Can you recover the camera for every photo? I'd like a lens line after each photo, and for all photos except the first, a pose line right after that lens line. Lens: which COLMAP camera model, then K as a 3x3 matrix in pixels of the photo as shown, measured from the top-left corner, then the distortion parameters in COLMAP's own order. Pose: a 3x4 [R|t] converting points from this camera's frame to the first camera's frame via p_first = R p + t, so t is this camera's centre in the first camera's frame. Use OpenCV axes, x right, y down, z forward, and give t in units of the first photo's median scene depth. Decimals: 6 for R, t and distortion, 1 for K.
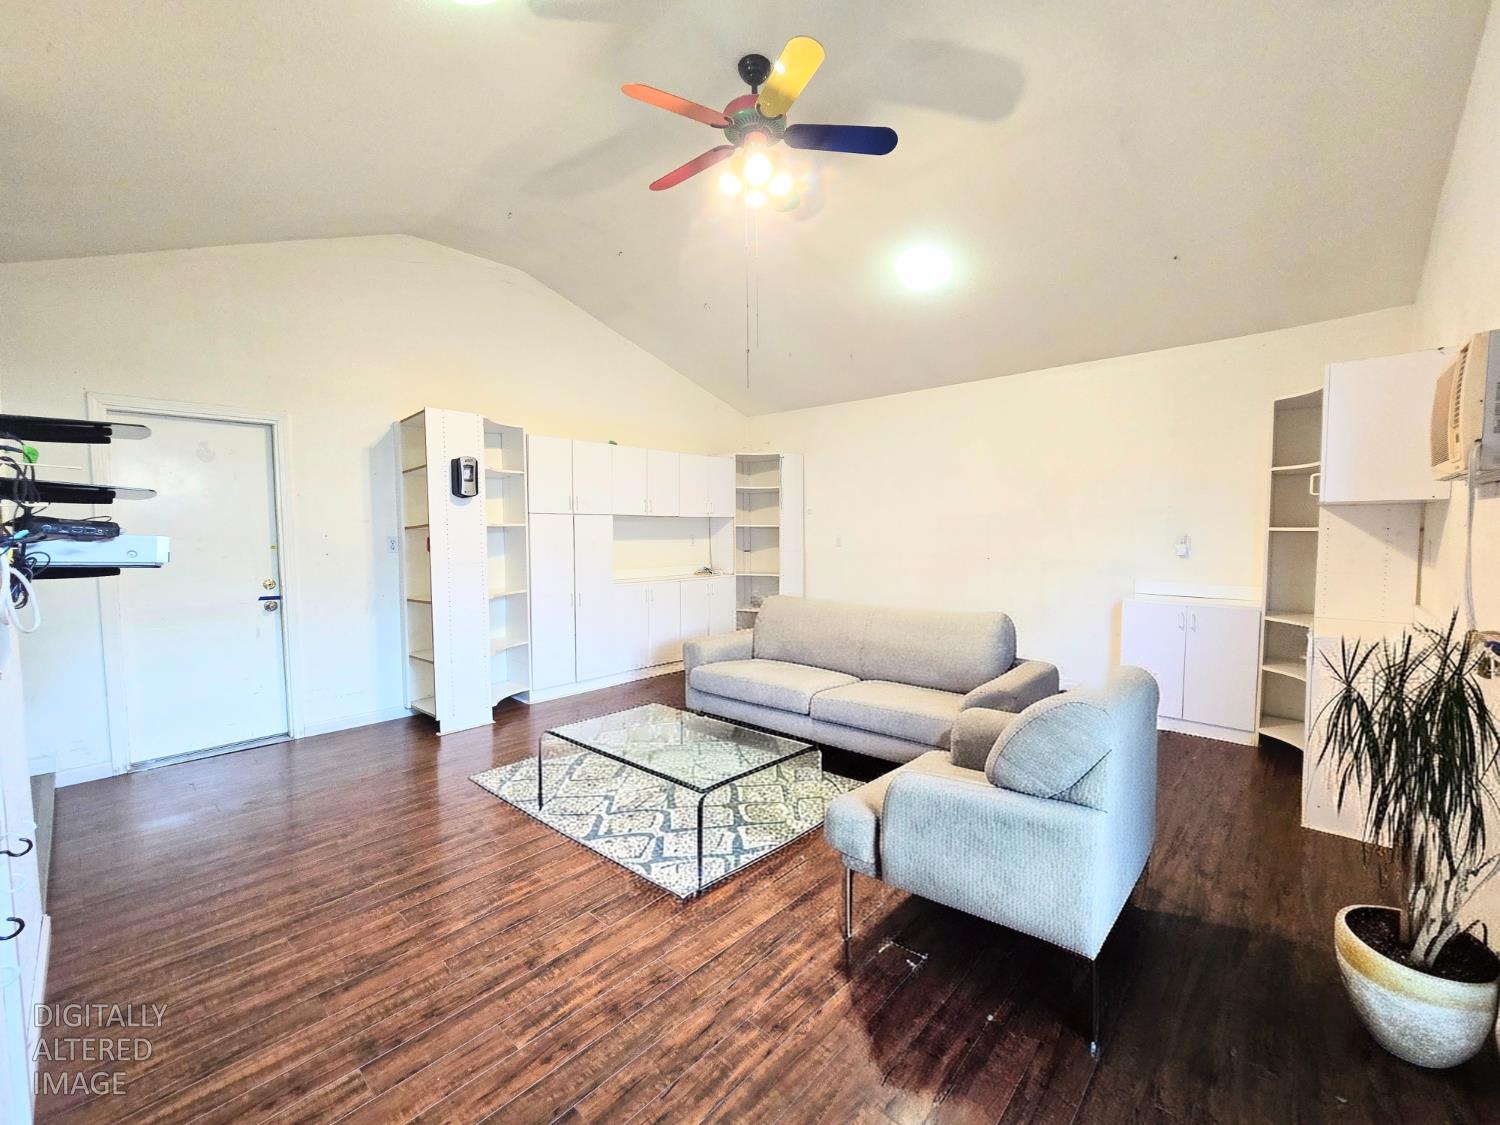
lens RADIAL K [[608.2, 0, 750.0], [0, 608.2, 562.5], [0, 0, 1]] dist [-0.000196, -0.000736]
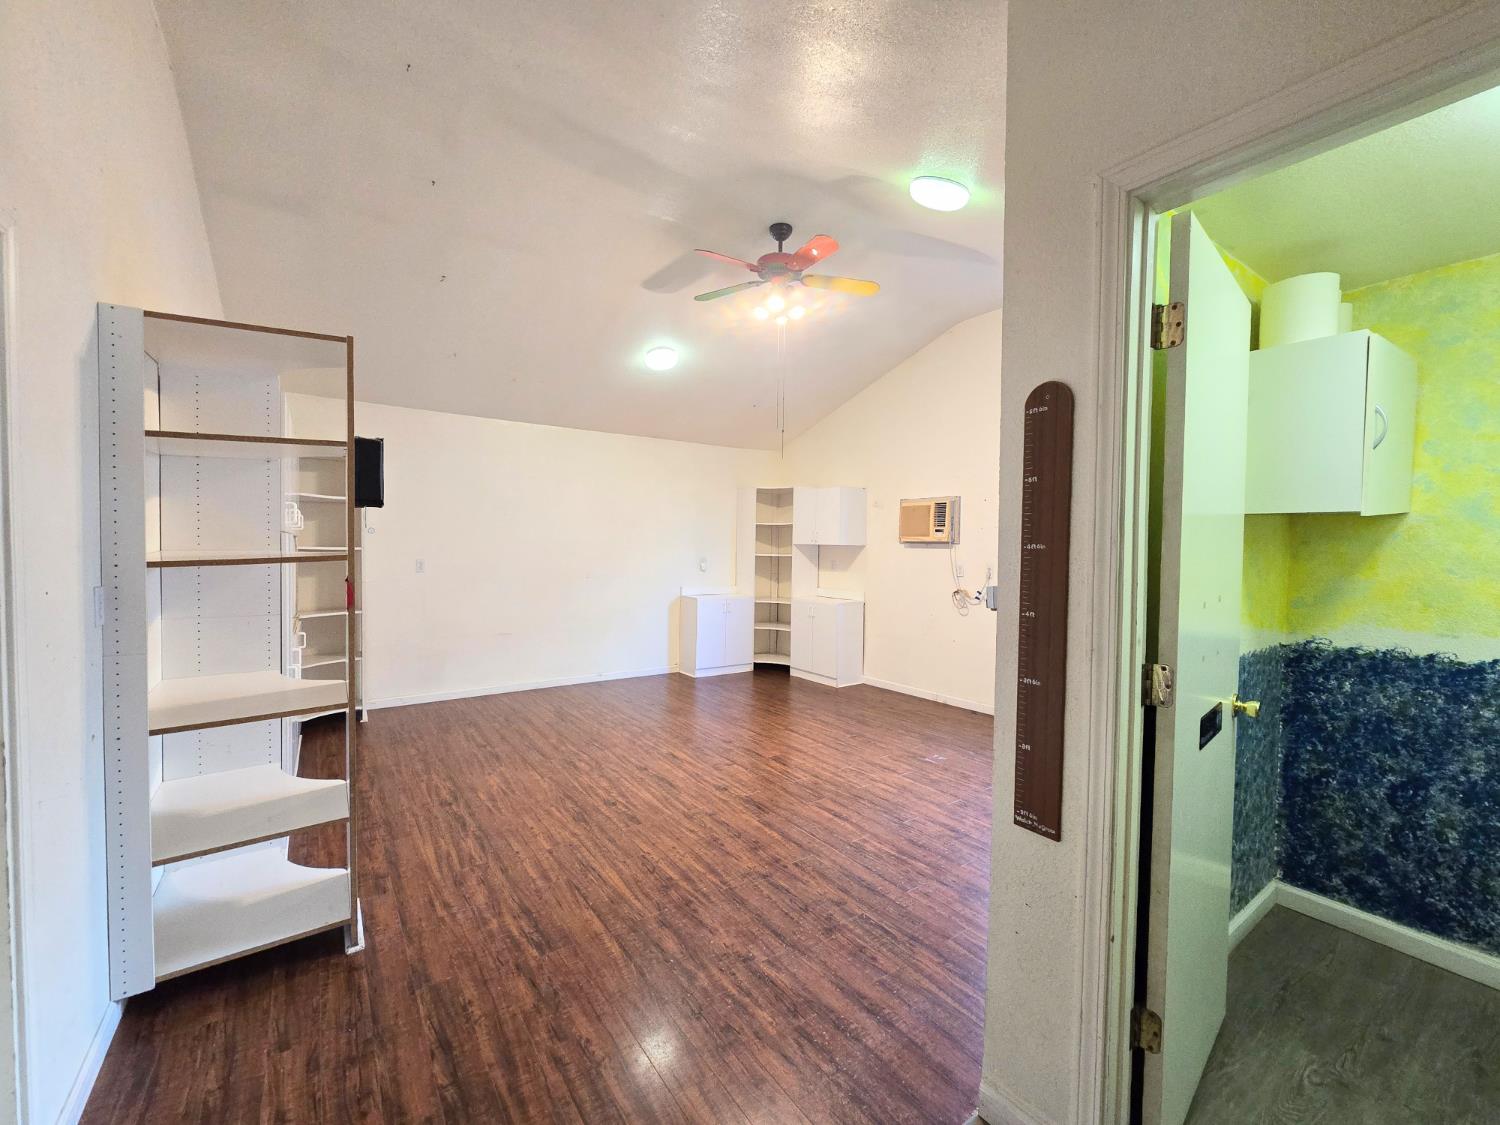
lens RADIAL K [[617.2, 0, 754.8], [0, 617.2, 561.6], [0, 0, 1]] dist [-0.004961, -0.000869]
pose [[0.212940, -0.016582, 0.976925, -1.402228], [0.036717, 0.999286, 0.008959, -0.068170], [-0.976375, 0.033962, 0.213397, 0.788756]]
